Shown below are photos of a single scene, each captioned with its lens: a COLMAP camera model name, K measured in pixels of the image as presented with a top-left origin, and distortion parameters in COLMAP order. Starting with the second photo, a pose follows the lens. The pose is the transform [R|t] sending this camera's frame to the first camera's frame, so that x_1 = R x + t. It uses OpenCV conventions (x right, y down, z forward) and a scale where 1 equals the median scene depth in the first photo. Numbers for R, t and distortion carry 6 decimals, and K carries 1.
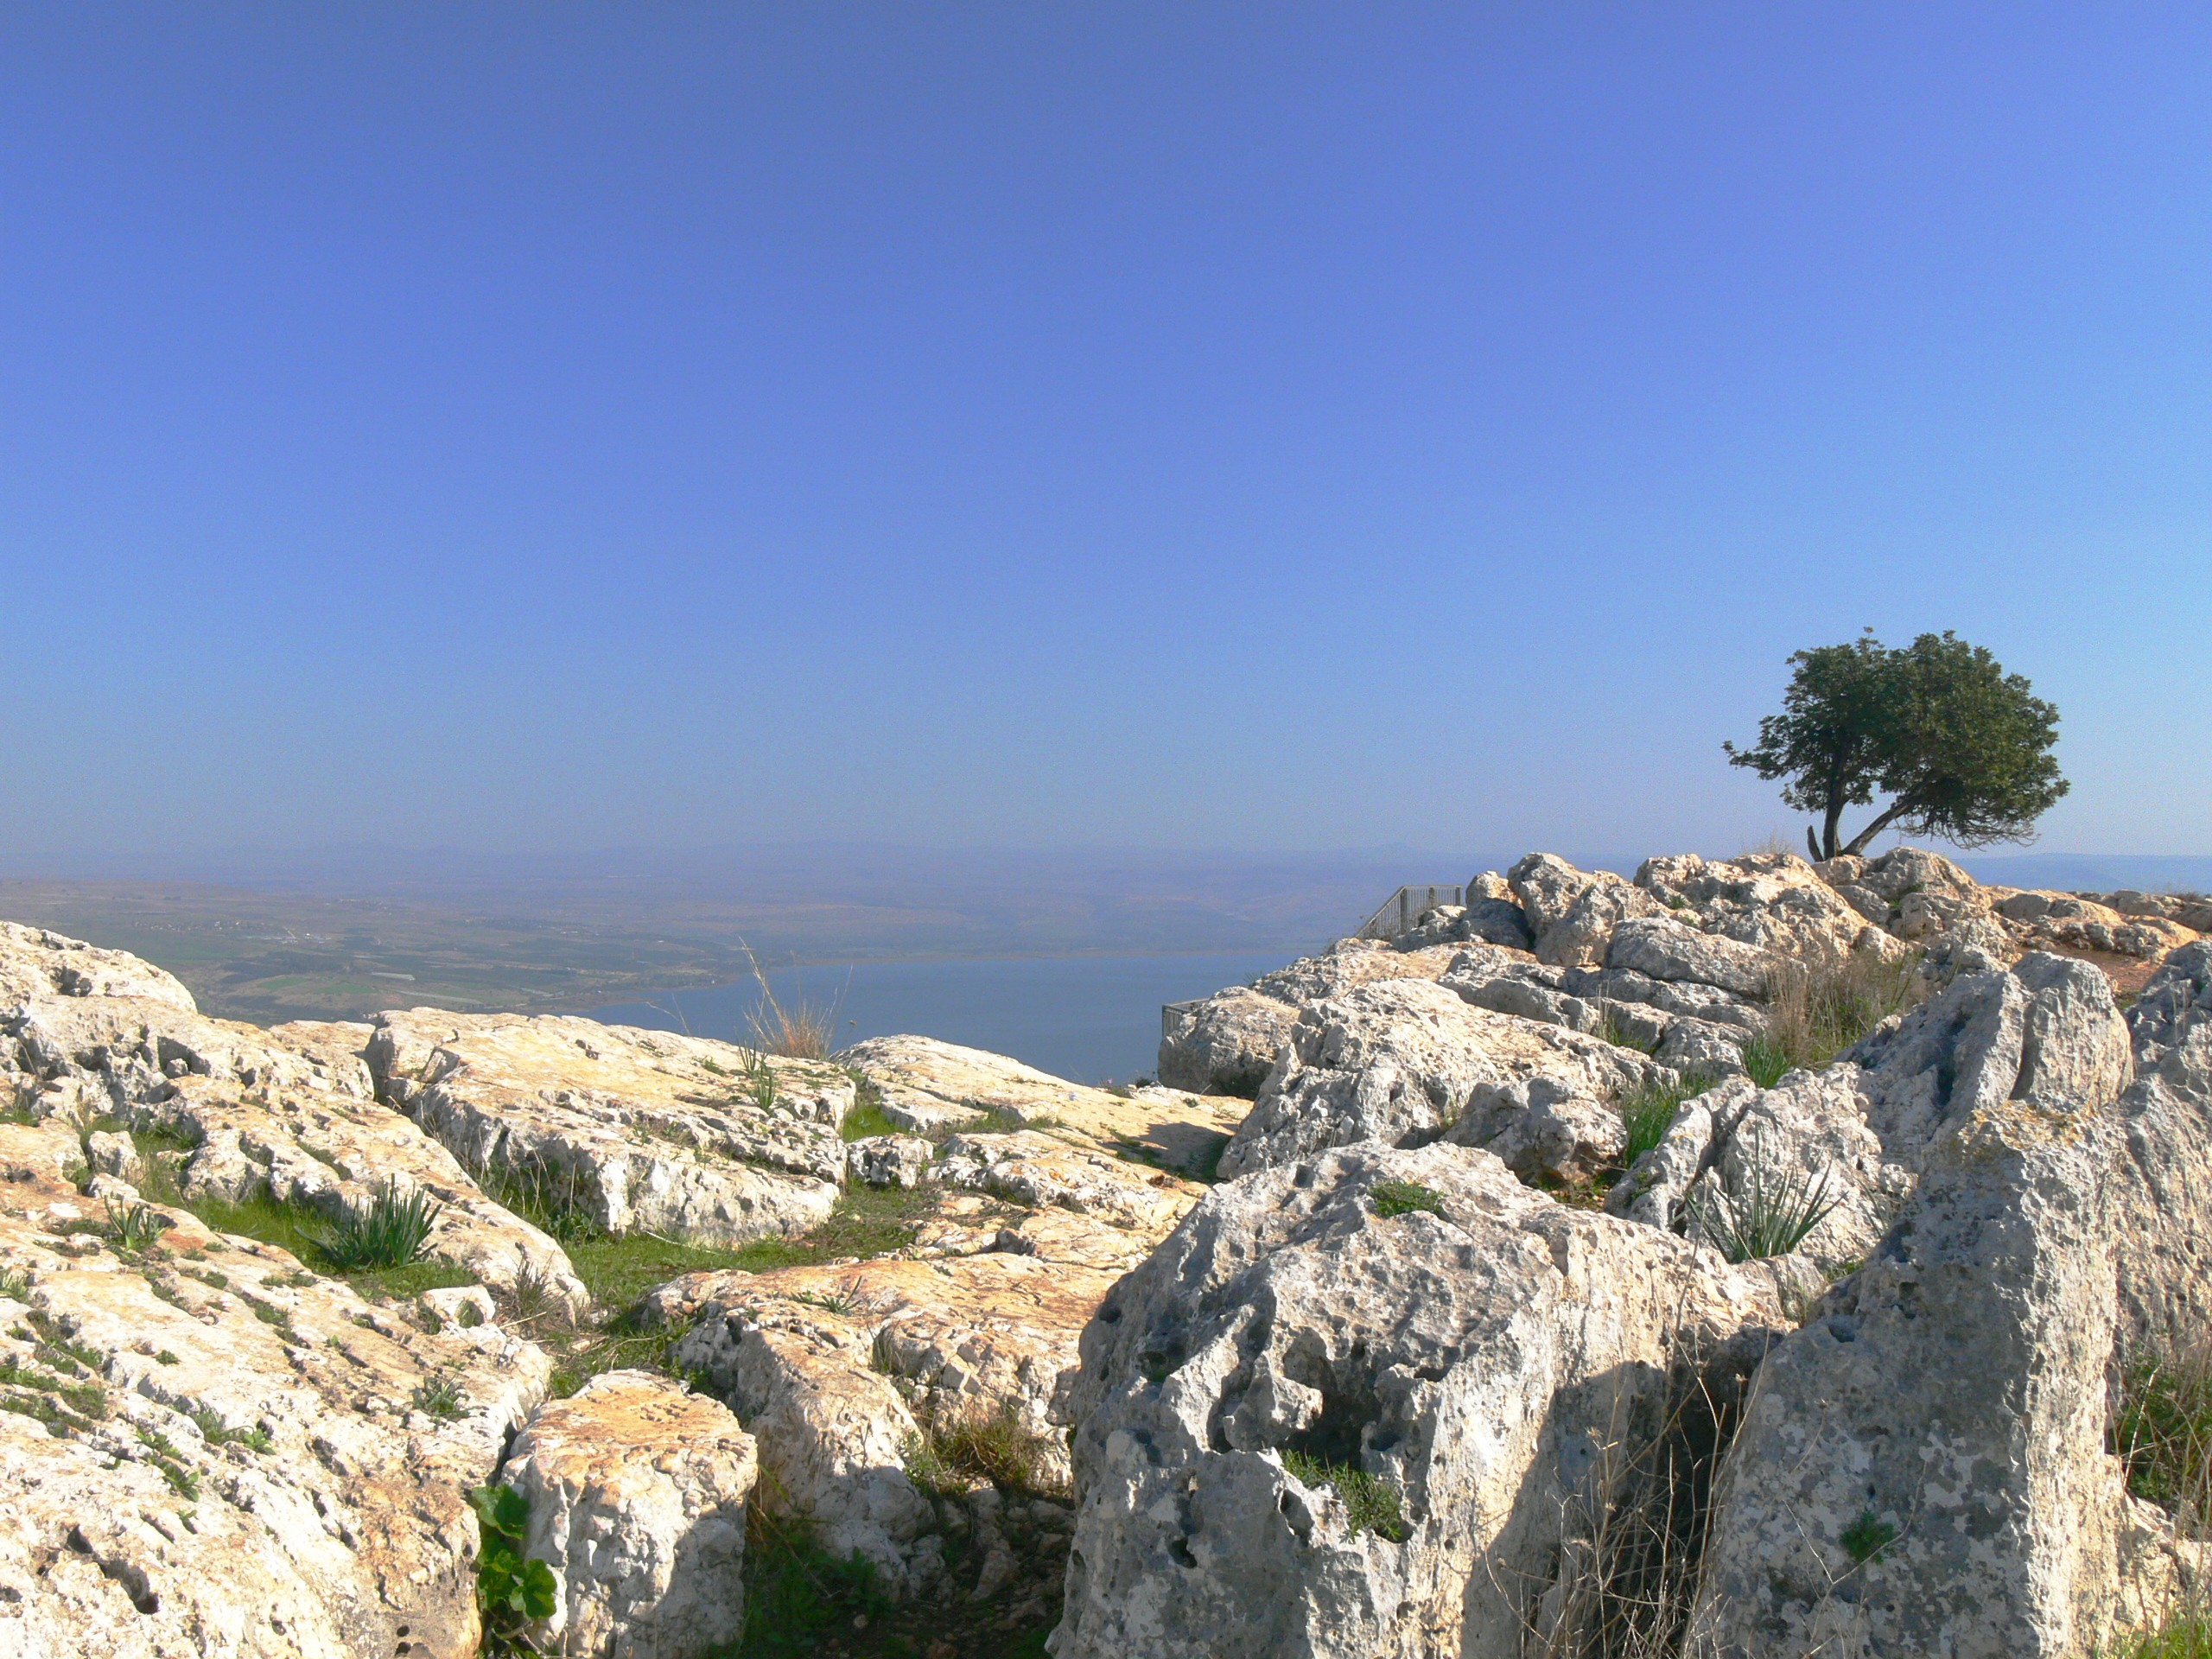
lens RADIAL K [[2251.5, 0, 1113.3], [0, 2251.5, 827.0], [0, 0, 1]] dist [-0.083206, 0.000000]
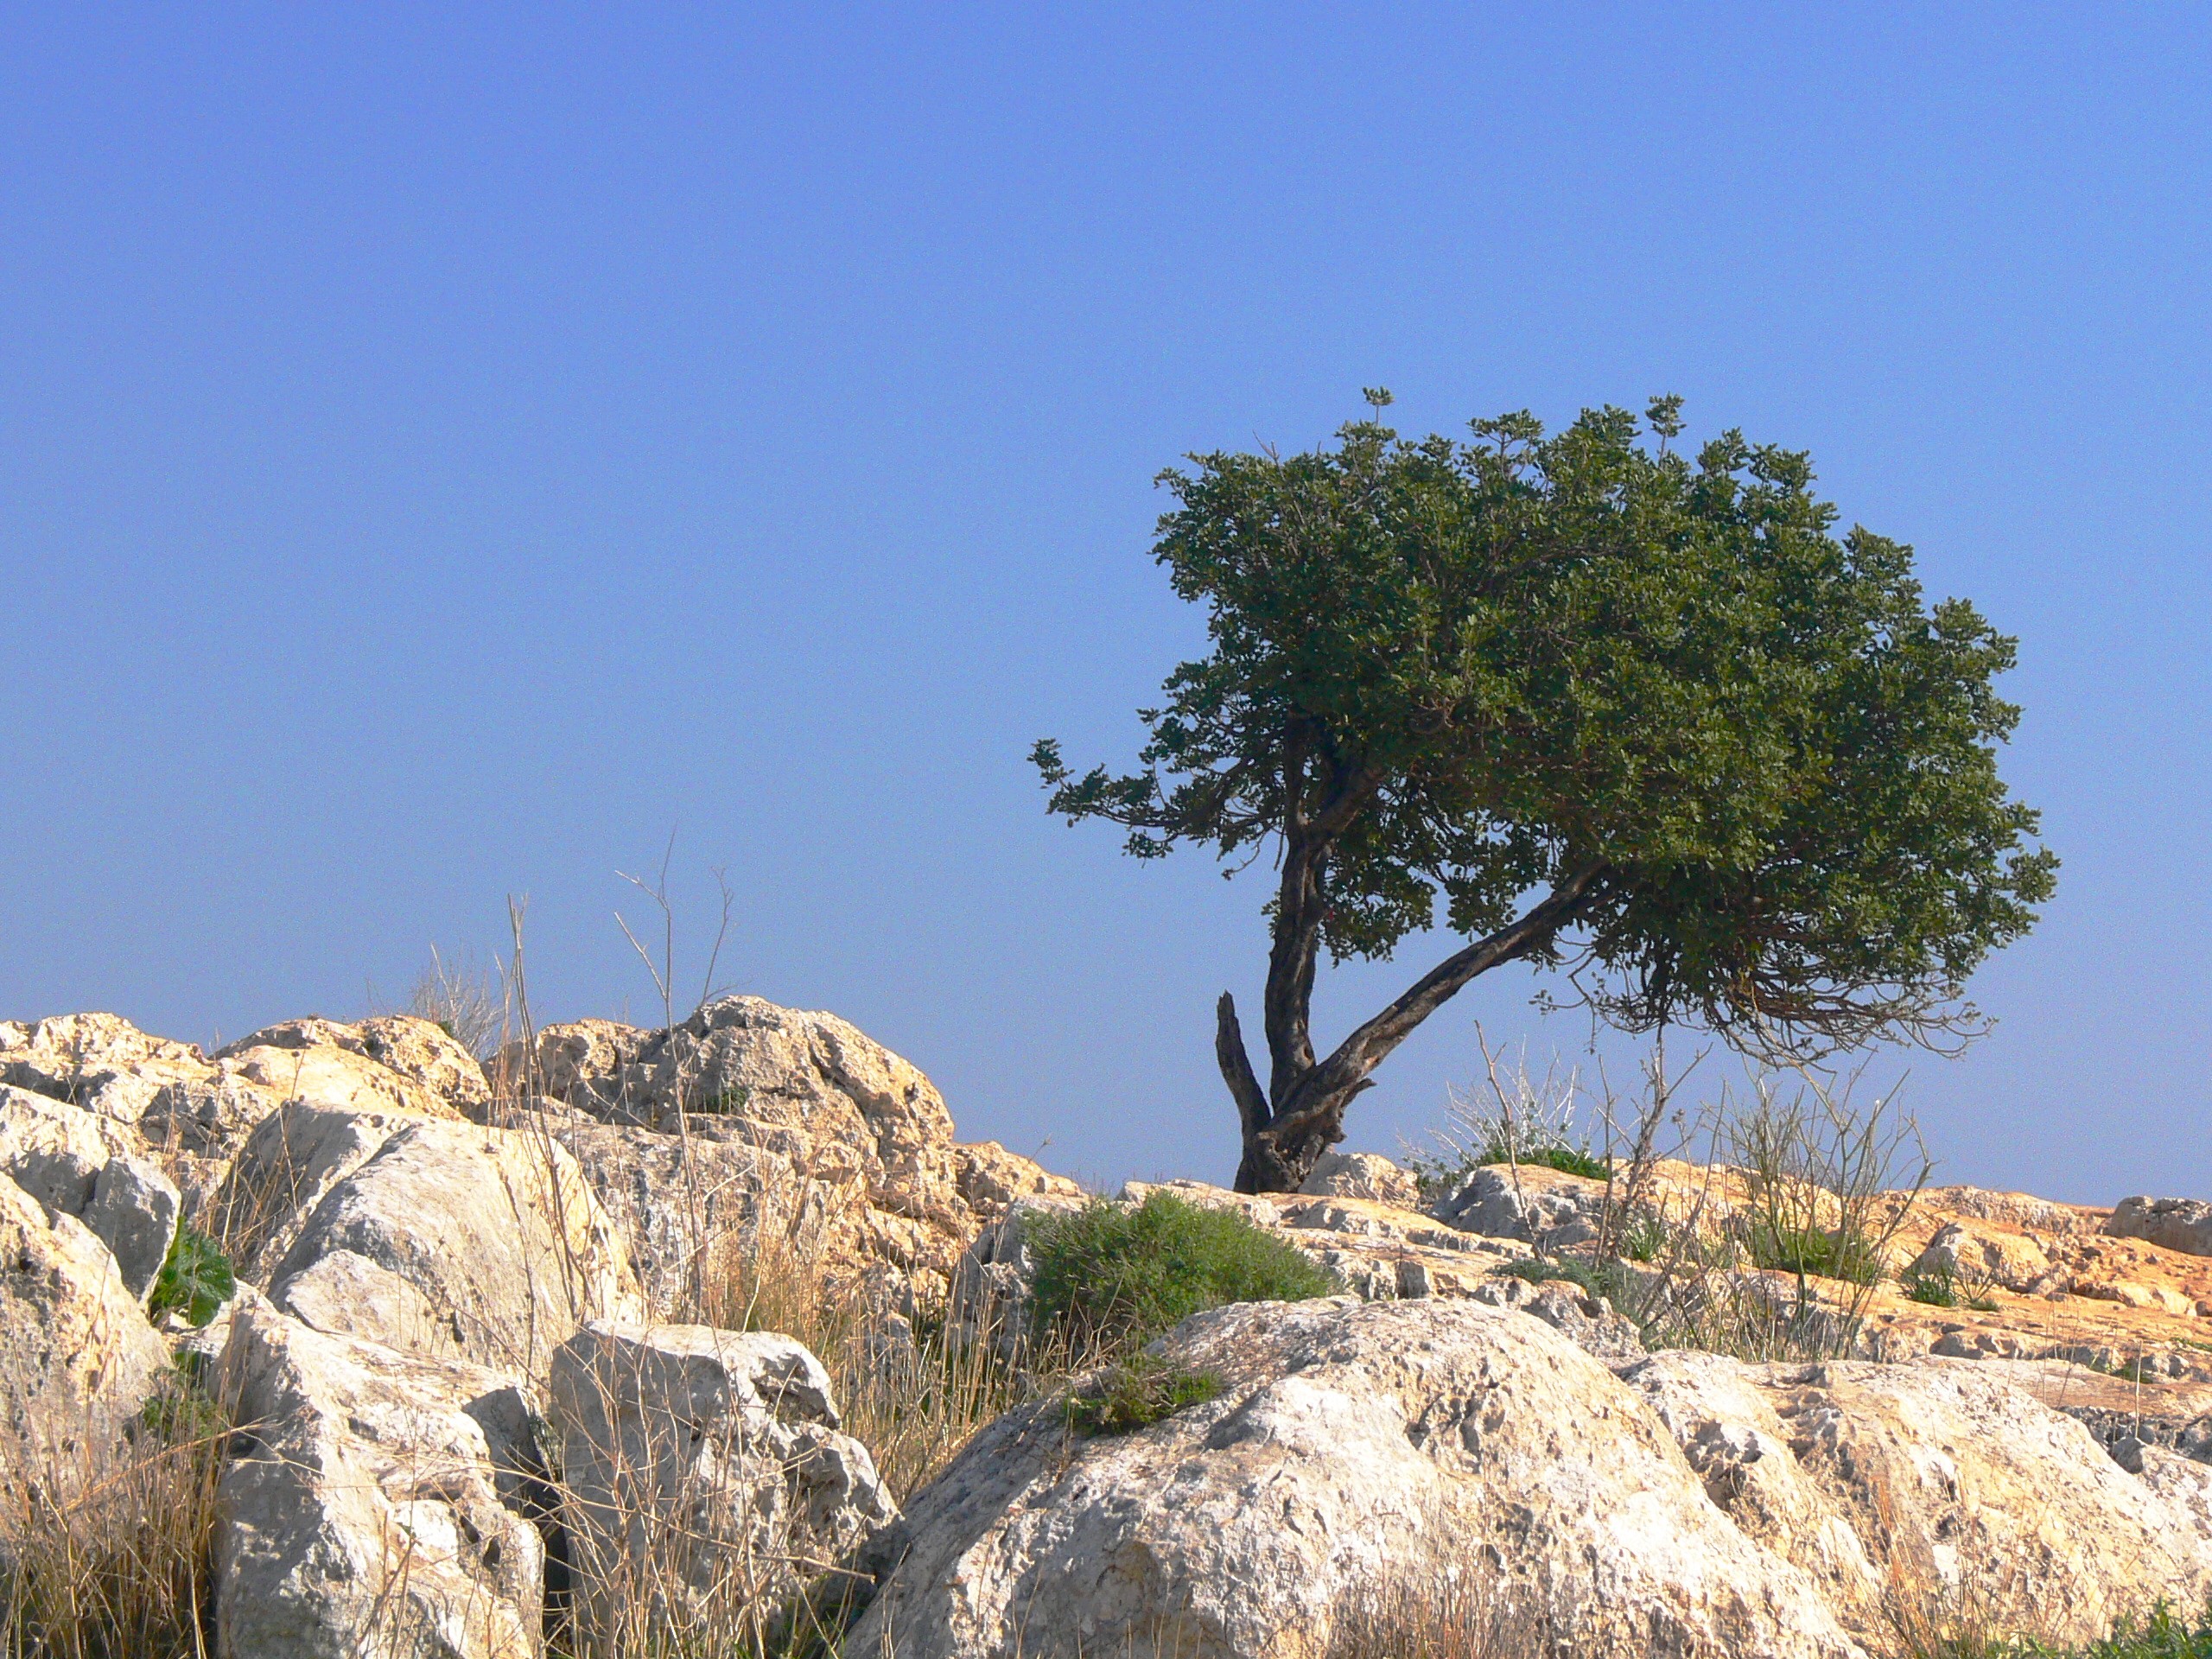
lens RADIAL K [[9022.8, 0, 1107.6], [0, 9022.8, 826.2], [0, 0, 1]] dist [0.259020, 0.000000]
pose [[0.997836, -0.003972, 0.065639, 0.205188], [0.006385, 0.999310, -0.036581, 0.023043], [-0.065449, 0.036921, 0.997173, -0.321134]]
